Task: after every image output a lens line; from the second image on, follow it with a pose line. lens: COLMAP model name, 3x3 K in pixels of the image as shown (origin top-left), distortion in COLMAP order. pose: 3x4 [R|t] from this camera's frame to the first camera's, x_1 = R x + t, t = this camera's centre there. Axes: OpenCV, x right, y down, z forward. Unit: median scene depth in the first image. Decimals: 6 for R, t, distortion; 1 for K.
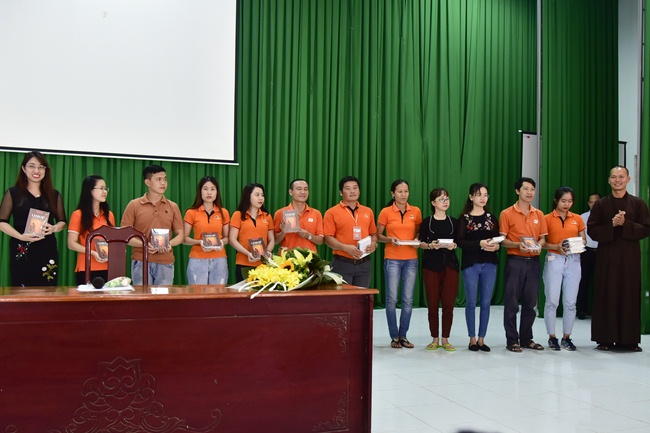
lens RADIAL K [[517.6, 0, 325.0], [0, 517.6, 216.5], [0, 0, 1]] dist [0.001826, 0.001072]
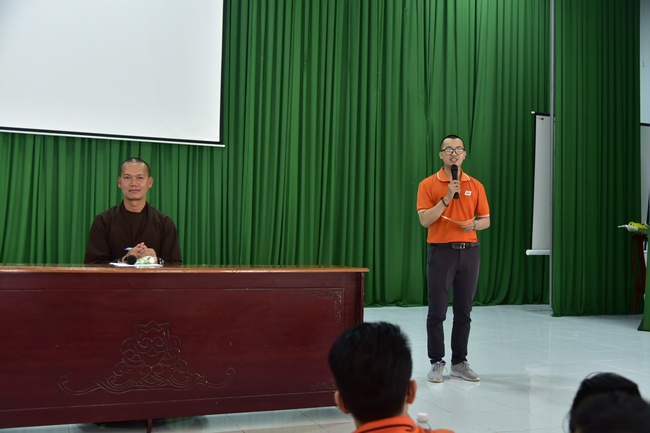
lens RADIAL K [[700.2, 0, 325.0], [0, 700.2, 216.5], [0, 0, 1]] dist [0.006874, 0.004377]
pose [[0.999818, 0.008498, 0.017061, -0.010017], [-0.008841, 0.999759, 0.020075, -0.002780], [-0.016886, -0.020222, 0.999653, -0.242312]]
